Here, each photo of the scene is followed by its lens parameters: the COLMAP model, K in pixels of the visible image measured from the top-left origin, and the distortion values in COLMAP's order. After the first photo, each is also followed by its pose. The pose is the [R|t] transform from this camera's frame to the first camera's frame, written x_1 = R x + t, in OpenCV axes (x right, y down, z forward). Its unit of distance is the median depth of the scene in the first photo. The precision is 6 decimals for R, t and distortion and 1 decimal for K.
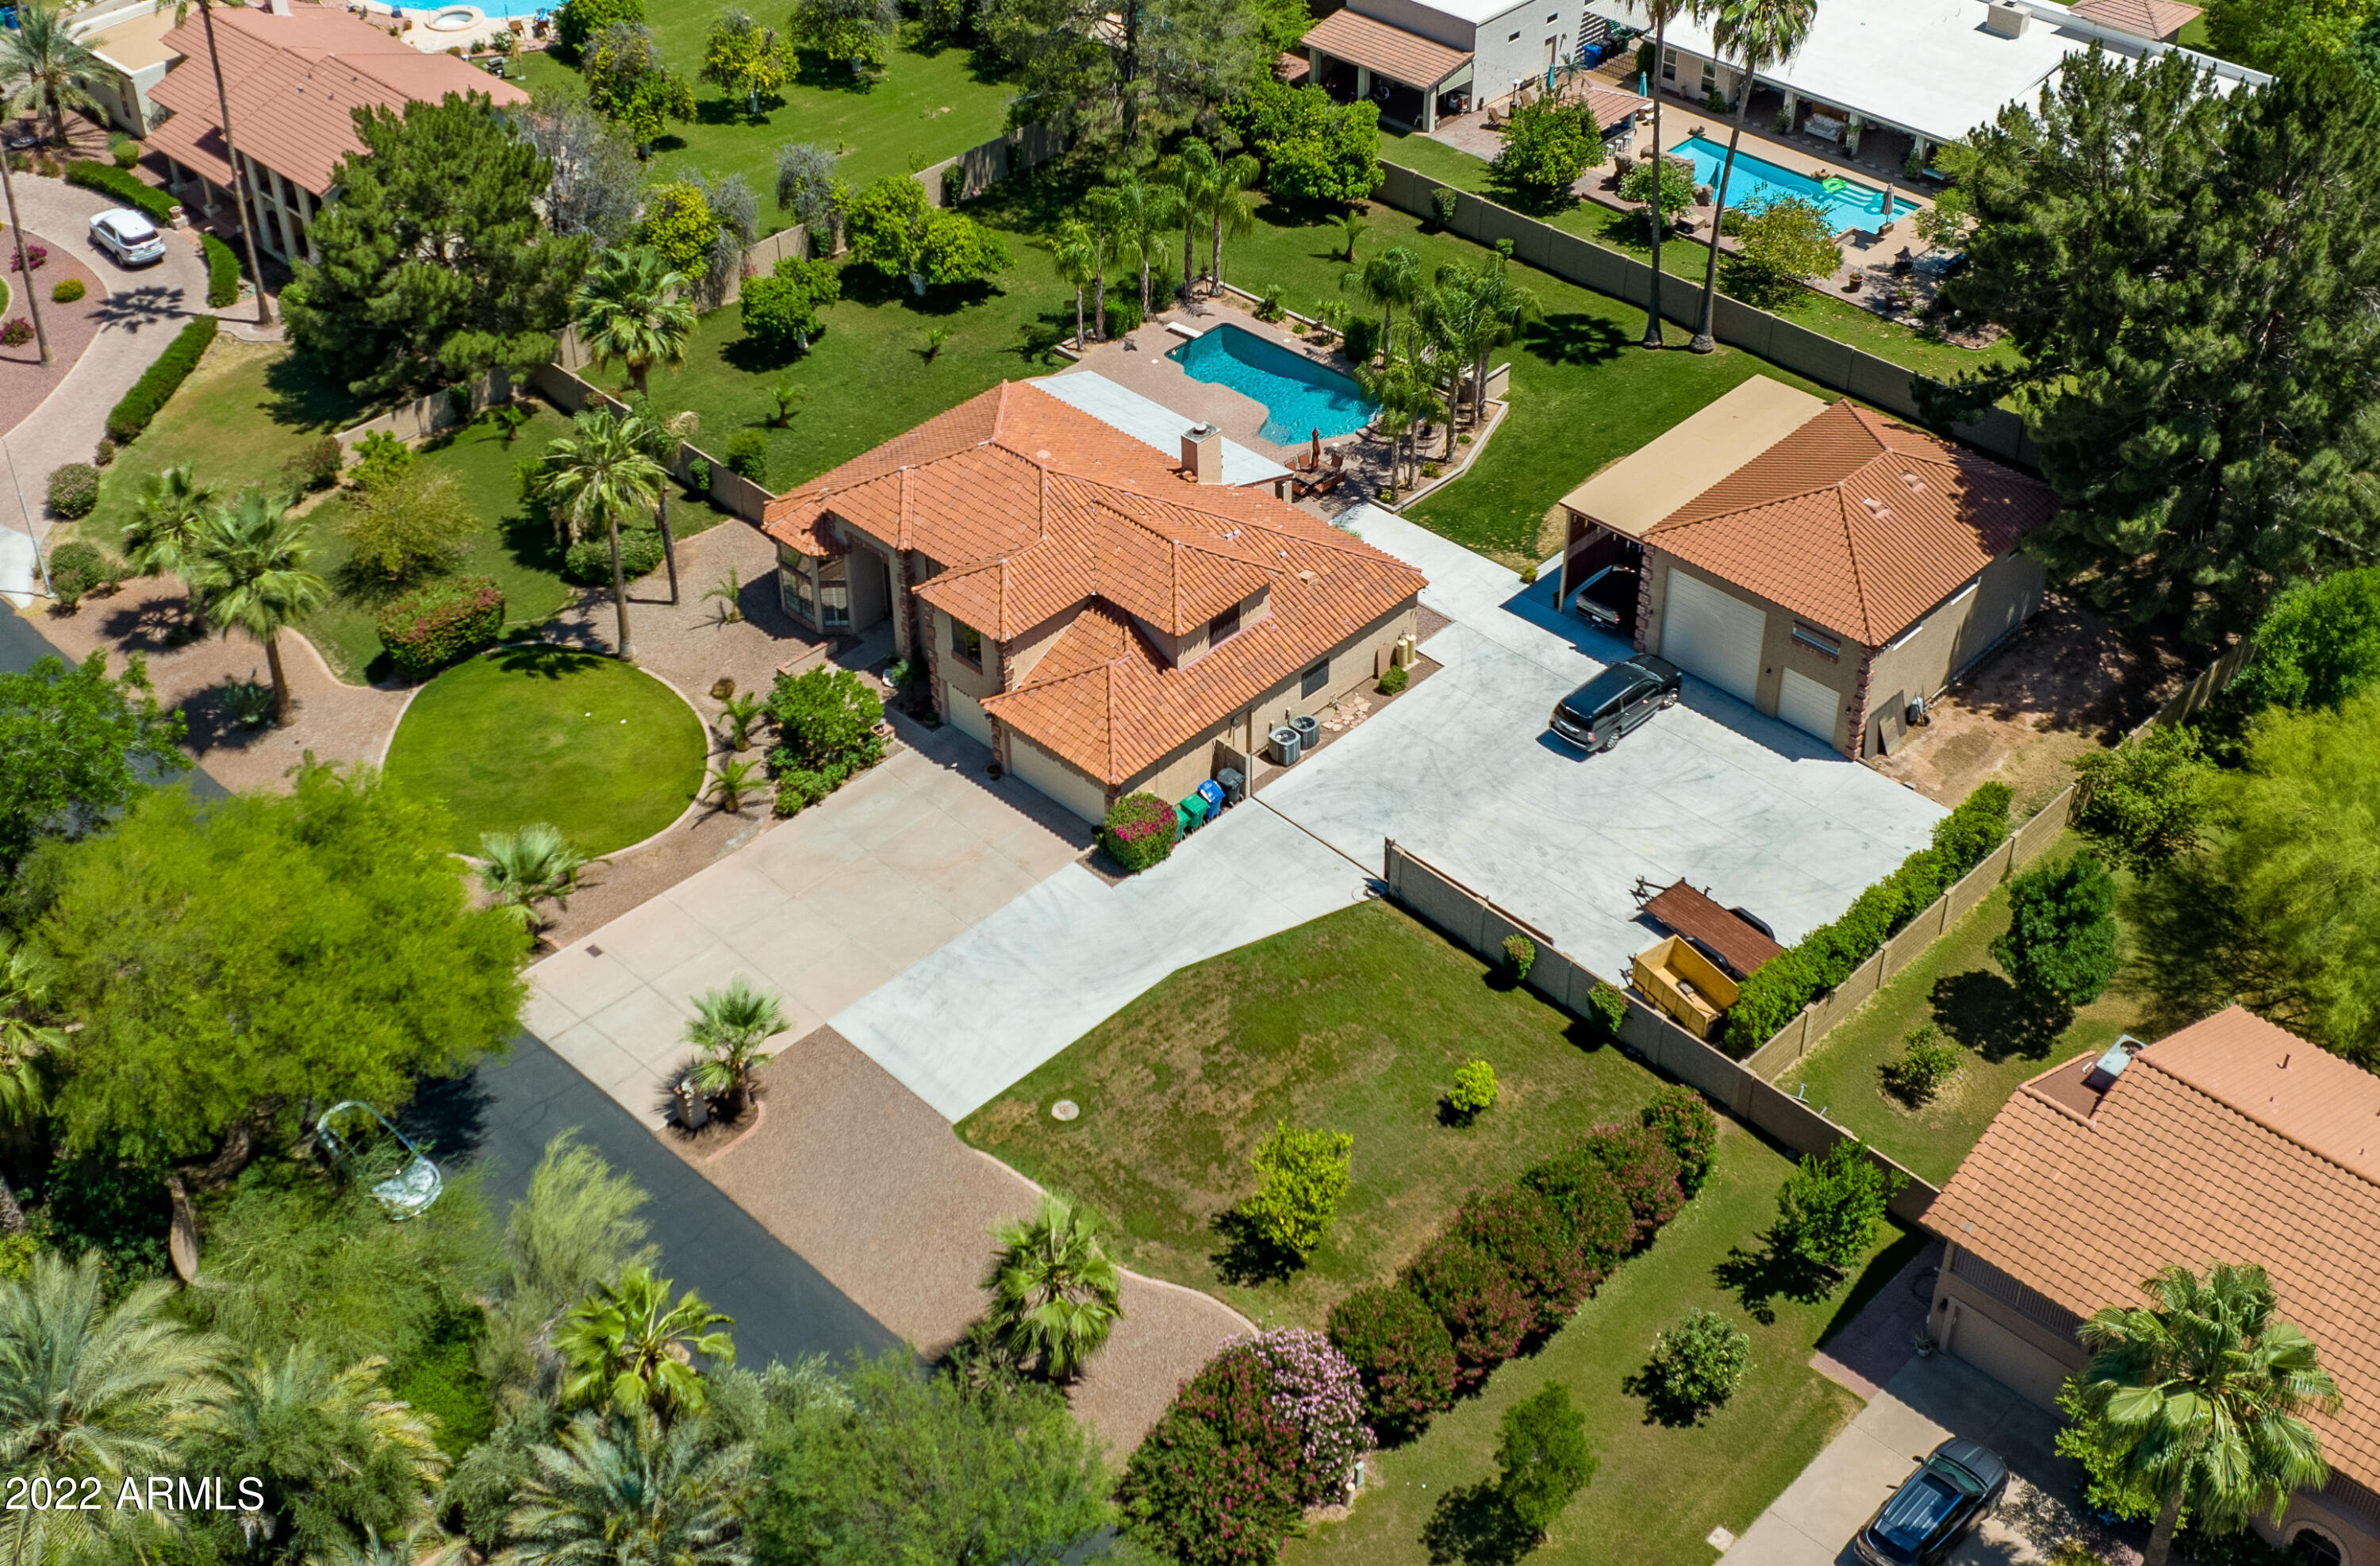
lens RADIAL K [[2613.4, 0, 1200.7], [0, 2613.4, 778.8], [0, 0, 1]] dist [0.018463, 0.000000]
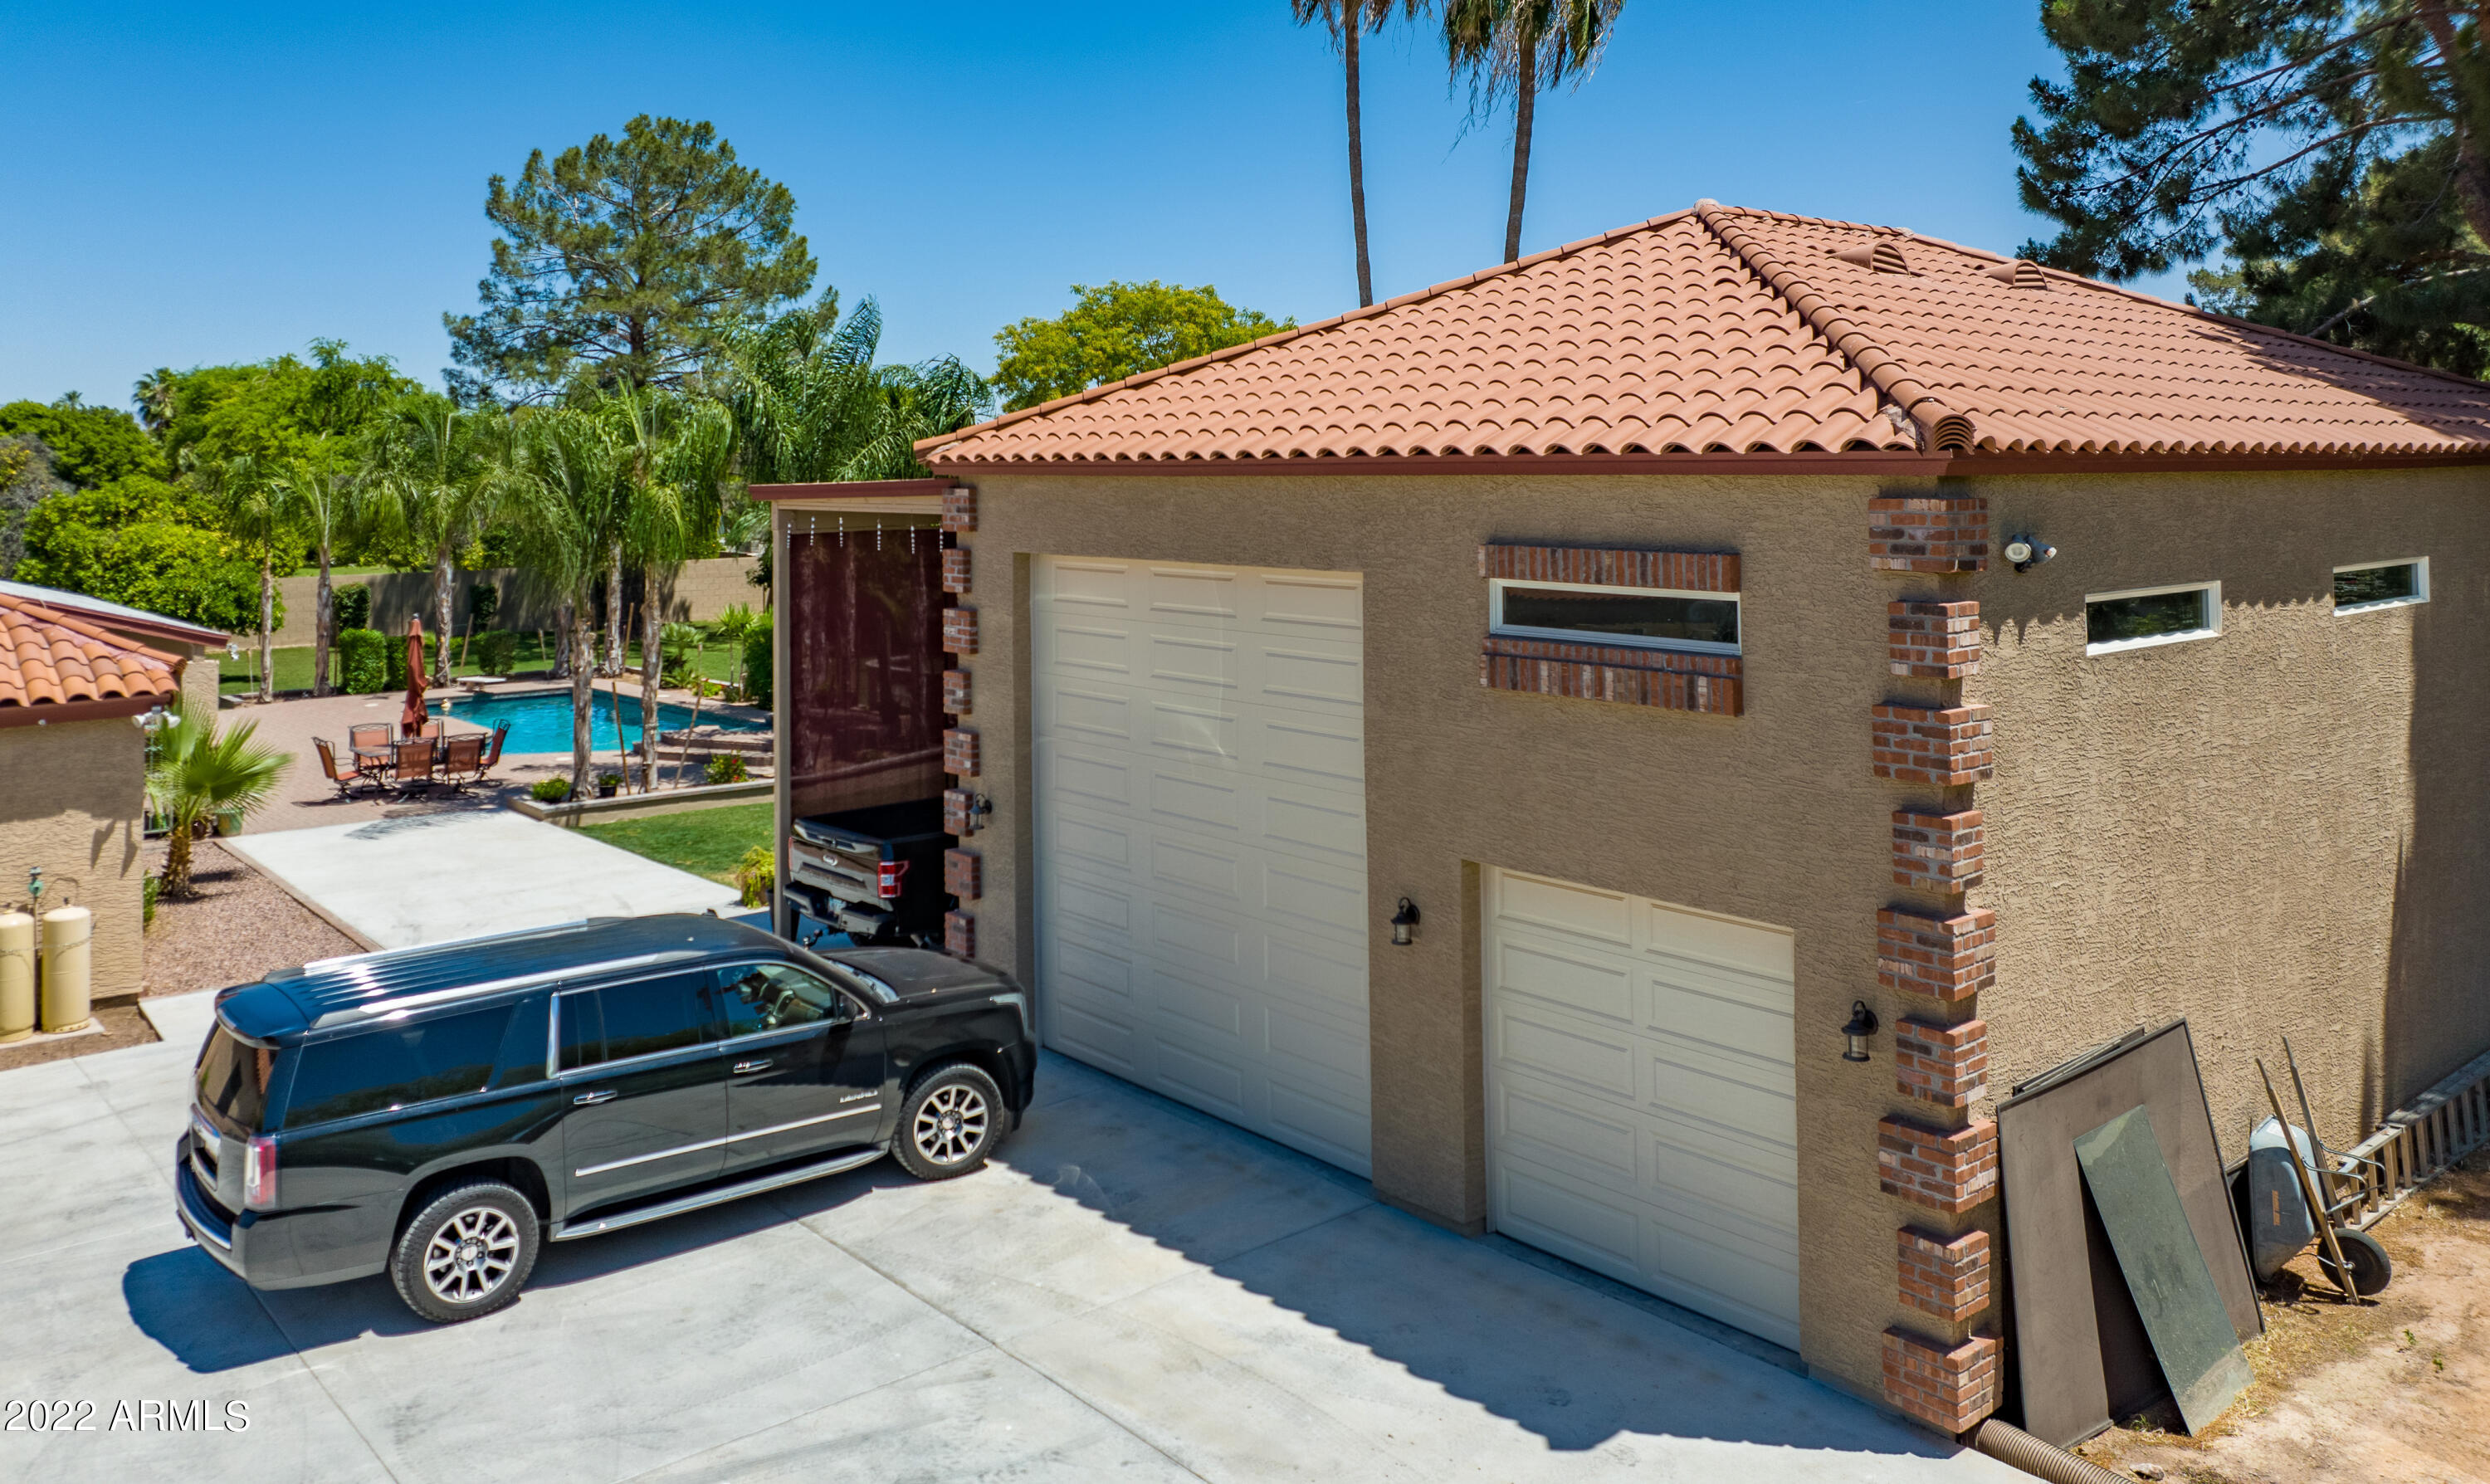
lens RADIAL K [[1889.3, 0, 1166.4], [0, 1889.3, 428.9], [0, 0, 1]] dist [0.009638, -0.006058]
pose [[0.994152, 0.013105, -0.107195, 0.217141], [-0.079098, 0.764160, -0.640158, 0.021571], [0.073525, 0.644894, 0.760728, 0.884626]]
